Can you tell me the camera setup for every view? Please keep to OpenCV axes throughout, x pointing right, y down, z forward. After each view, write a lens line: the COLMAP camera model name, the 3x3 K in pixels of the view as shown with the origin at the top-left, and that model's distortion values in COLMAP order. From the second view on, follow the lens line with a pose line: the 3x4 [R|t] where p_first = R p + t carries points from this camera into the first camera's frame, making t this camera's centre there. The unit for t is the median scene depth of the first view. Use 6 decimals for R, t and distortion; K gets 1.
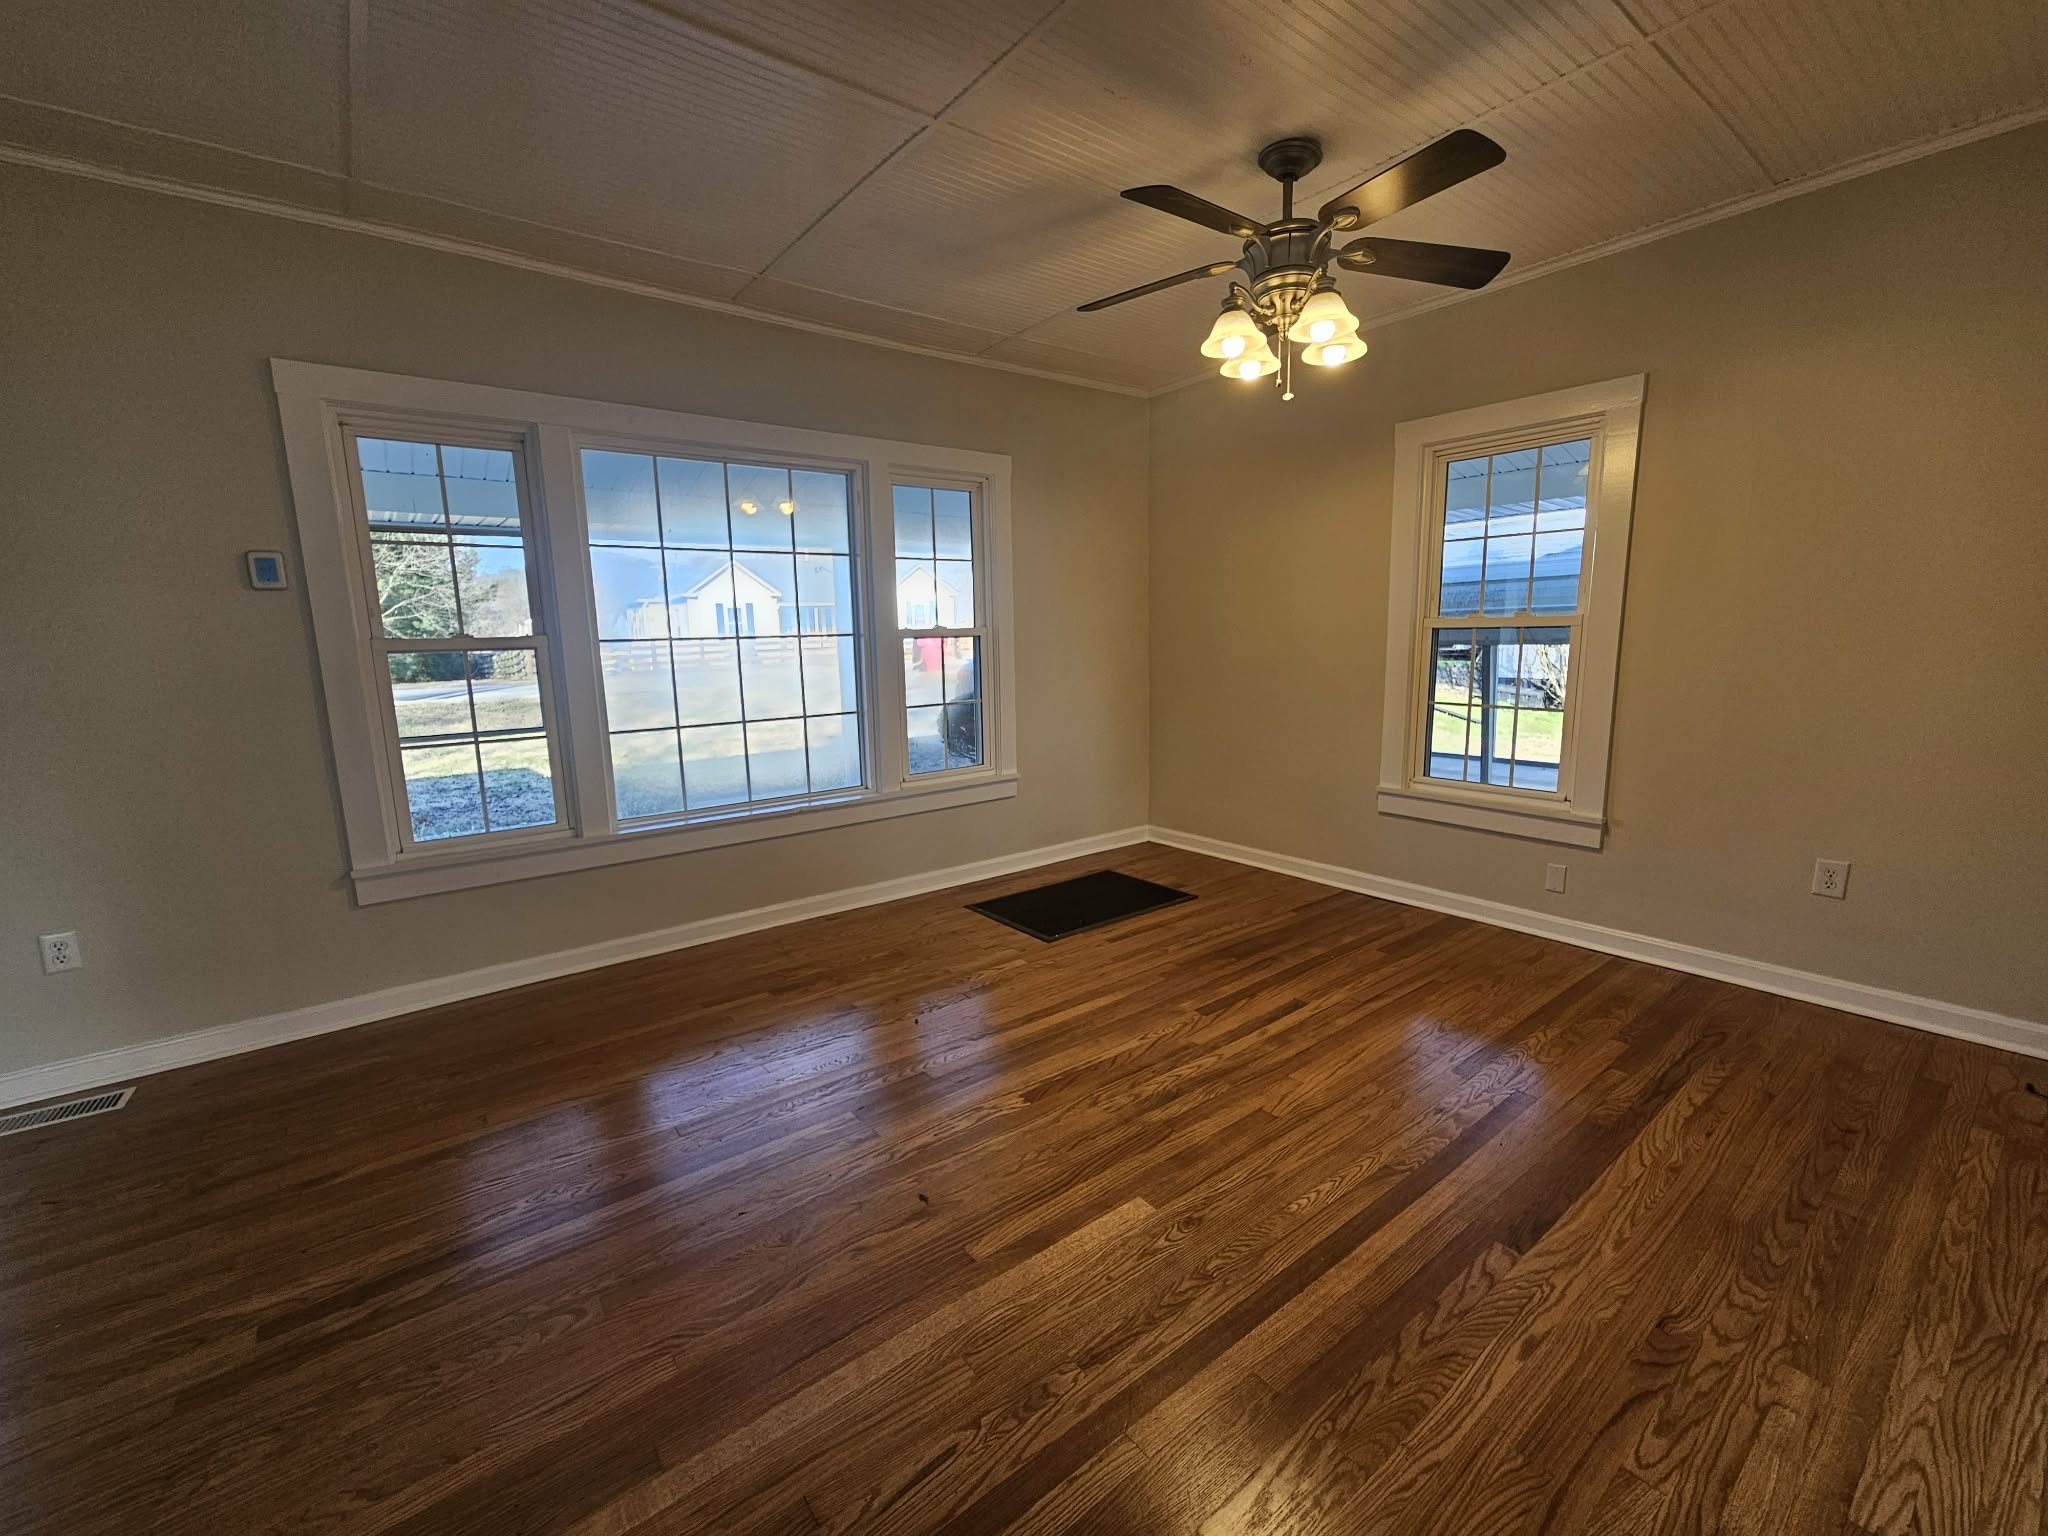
lens RADIAL K [[839.2, 0, 1023.1], [0, 839.2, 770.8], [0, 0, 1]] dist [0.001318, 0.000562]
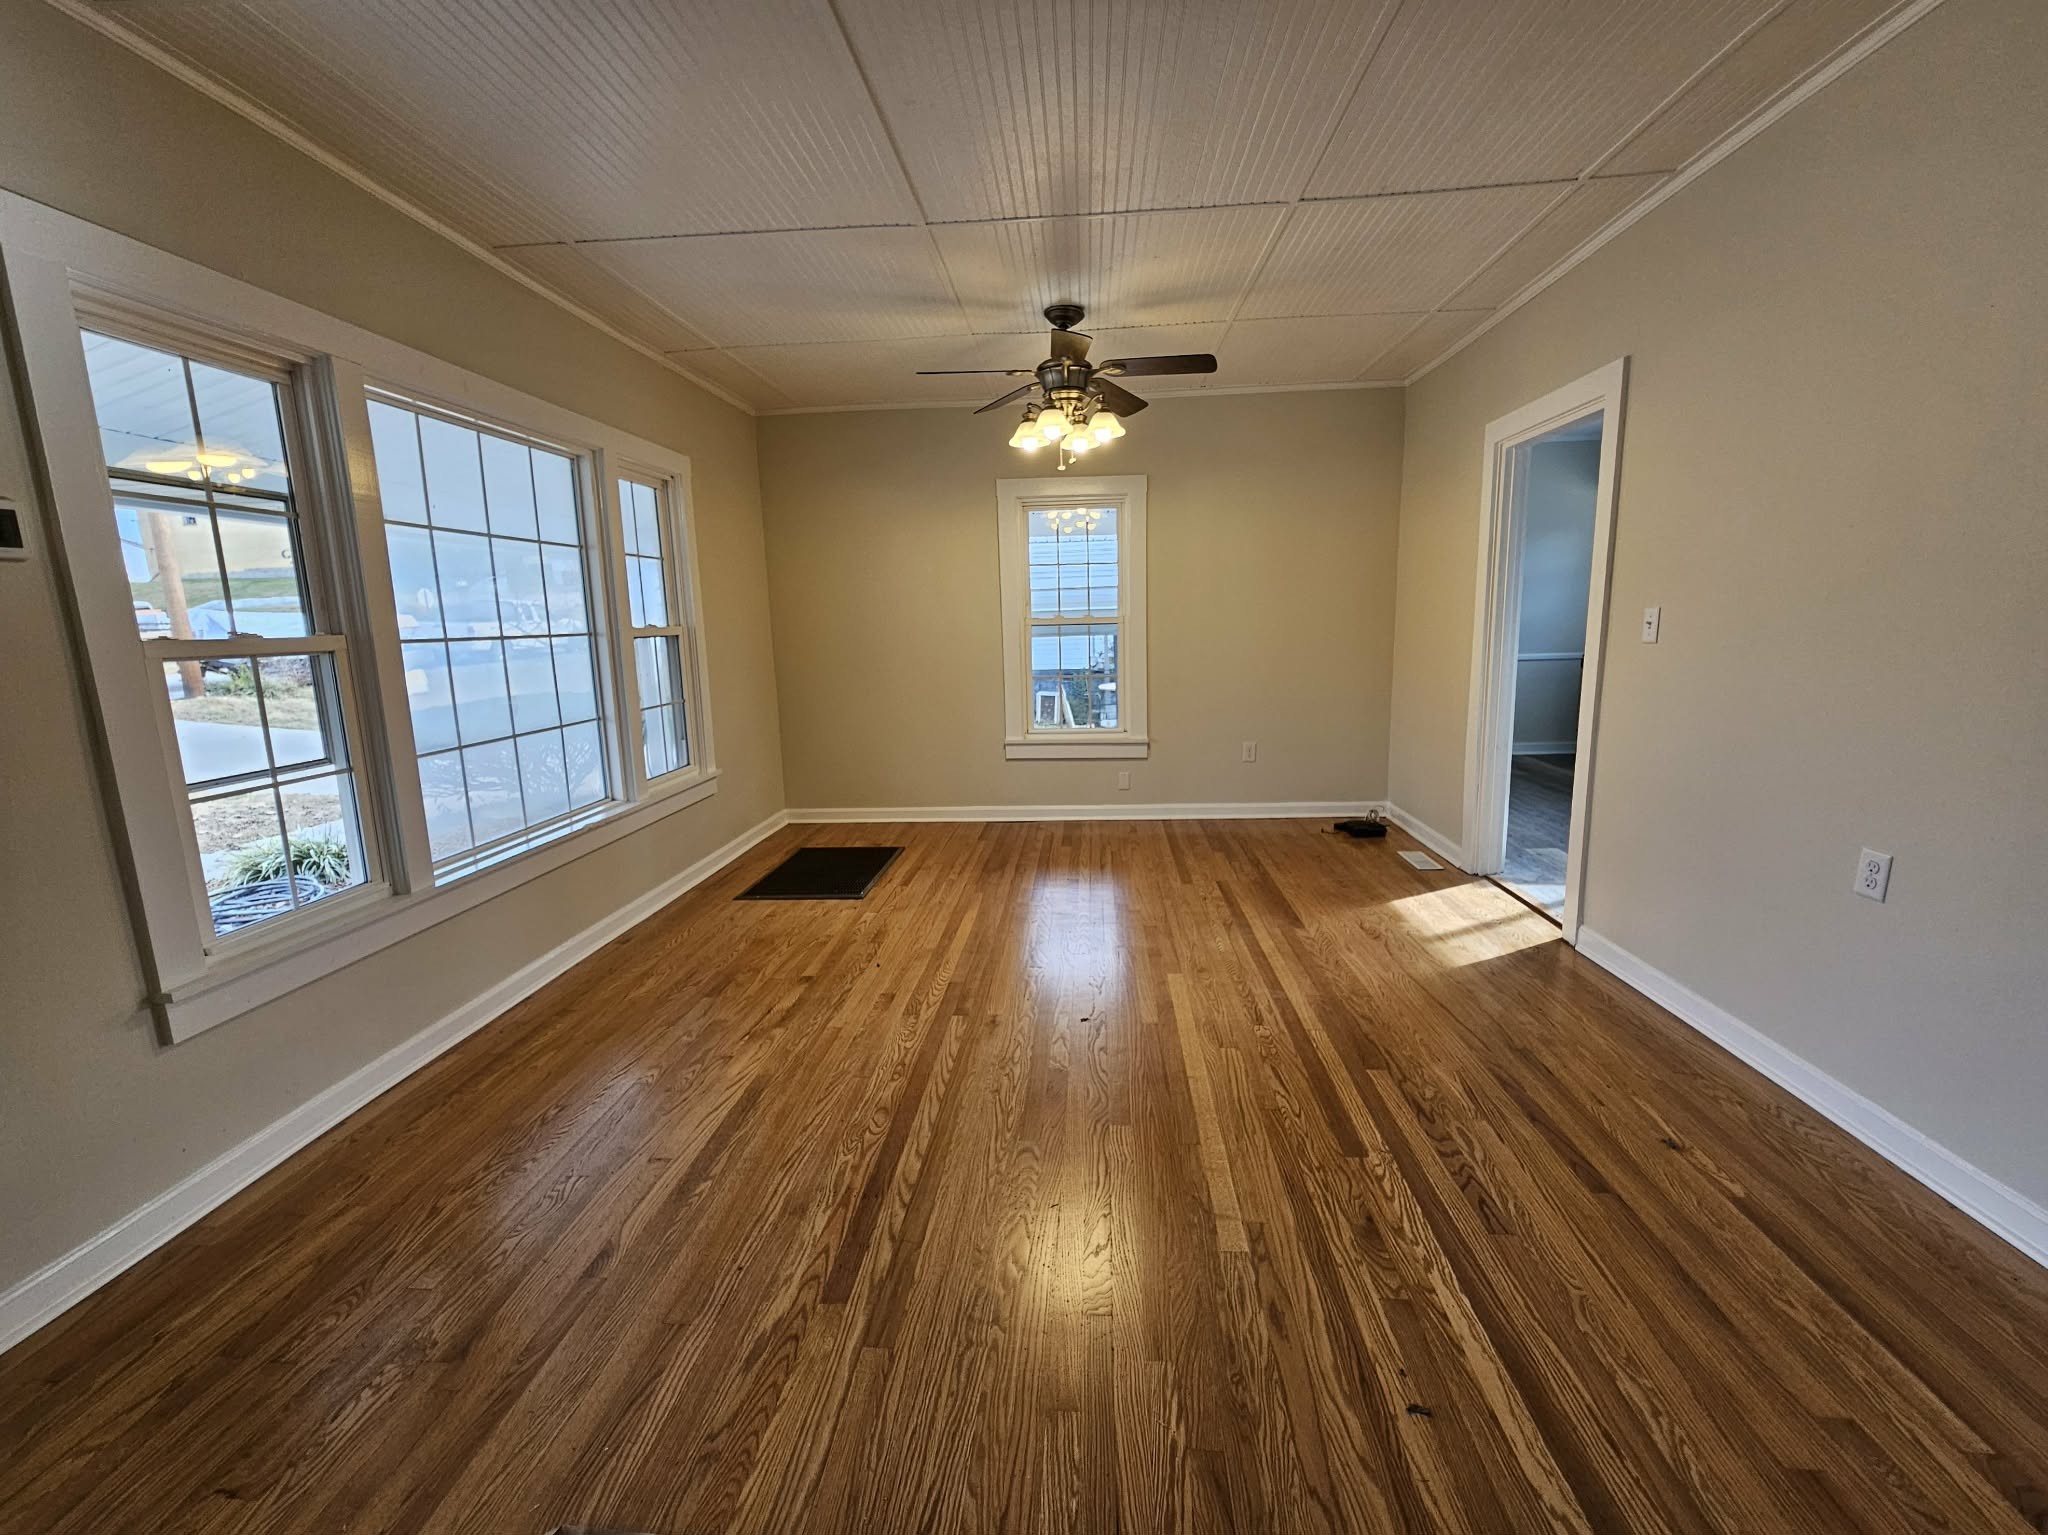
lens RADIAL K [[848.3, 0, 1024.0], [0, 848.3, 767.5], [0, 0, 1]] dist [0.002044, -0.000273]
pose [[0.669646, -0.122421, 0.732521, -0.734186], [0.132200, 0.990218, 0.044634, 0.004863], [-0.730819, 0.066950, 0.679280, 0.043415]]
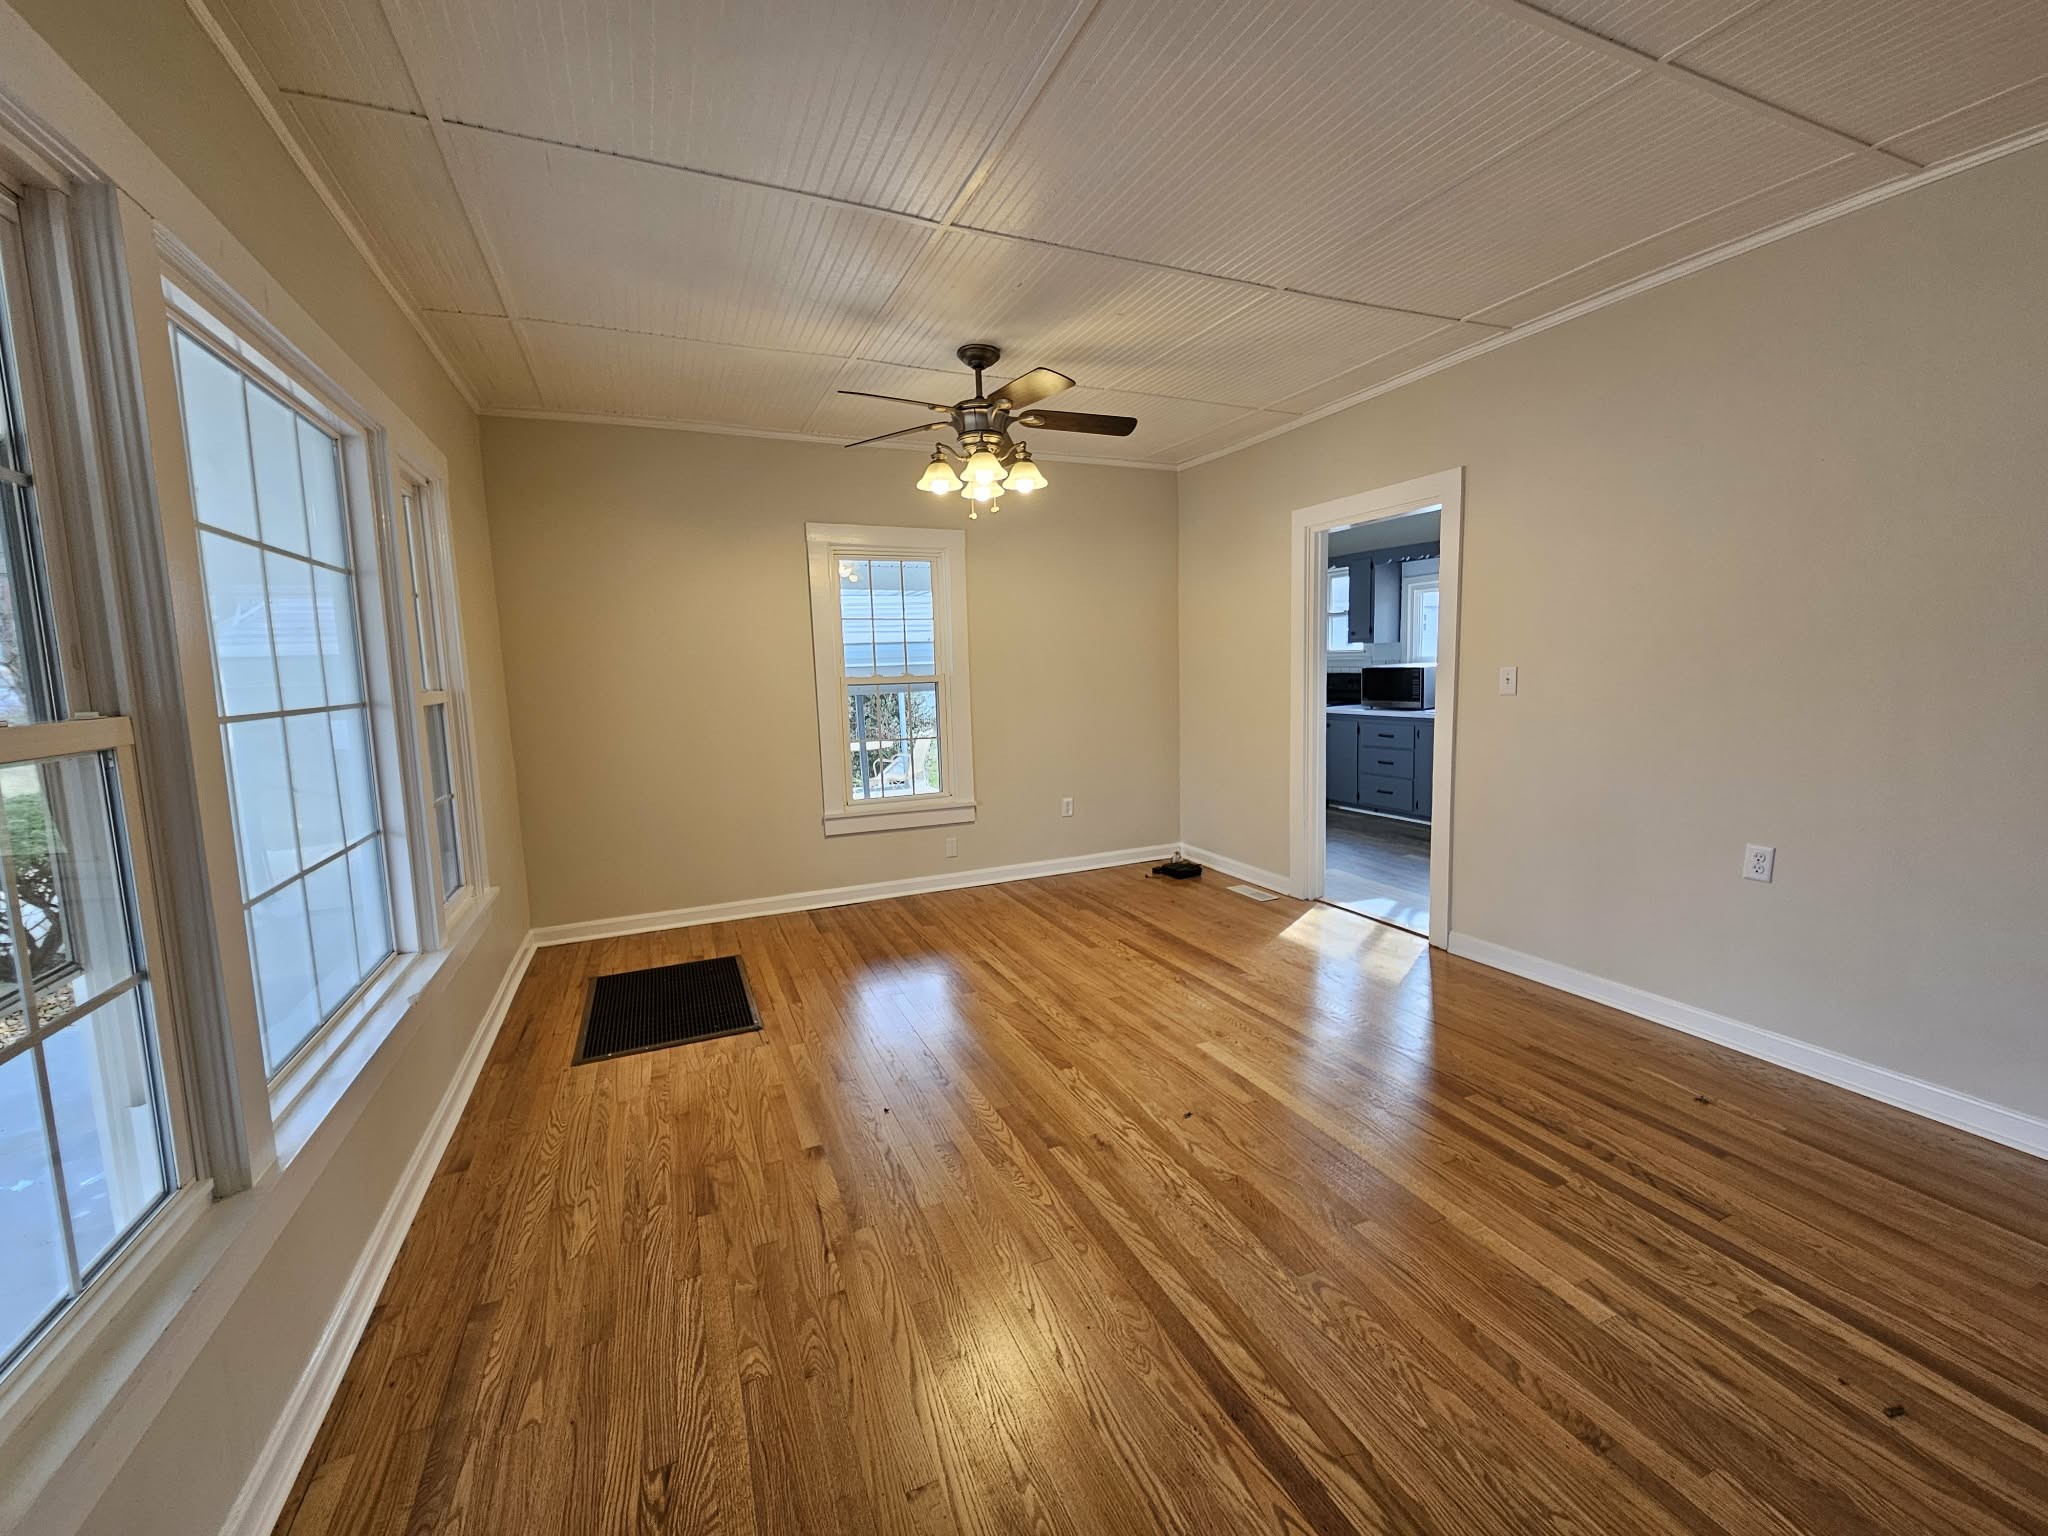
lens RADIAL K [[839.2, 0, 1023.1], [0, 839.2, 770.8], [0, 0, 1]] dist [0.001318, 0.000562]
pose [[0.242196, -0.103828, 0.964656, -0.847086], [0.180392, 0.981740, 0.060376, -0.083765], [-0.953310, 0.159393, 0.256504, 0.511336]]
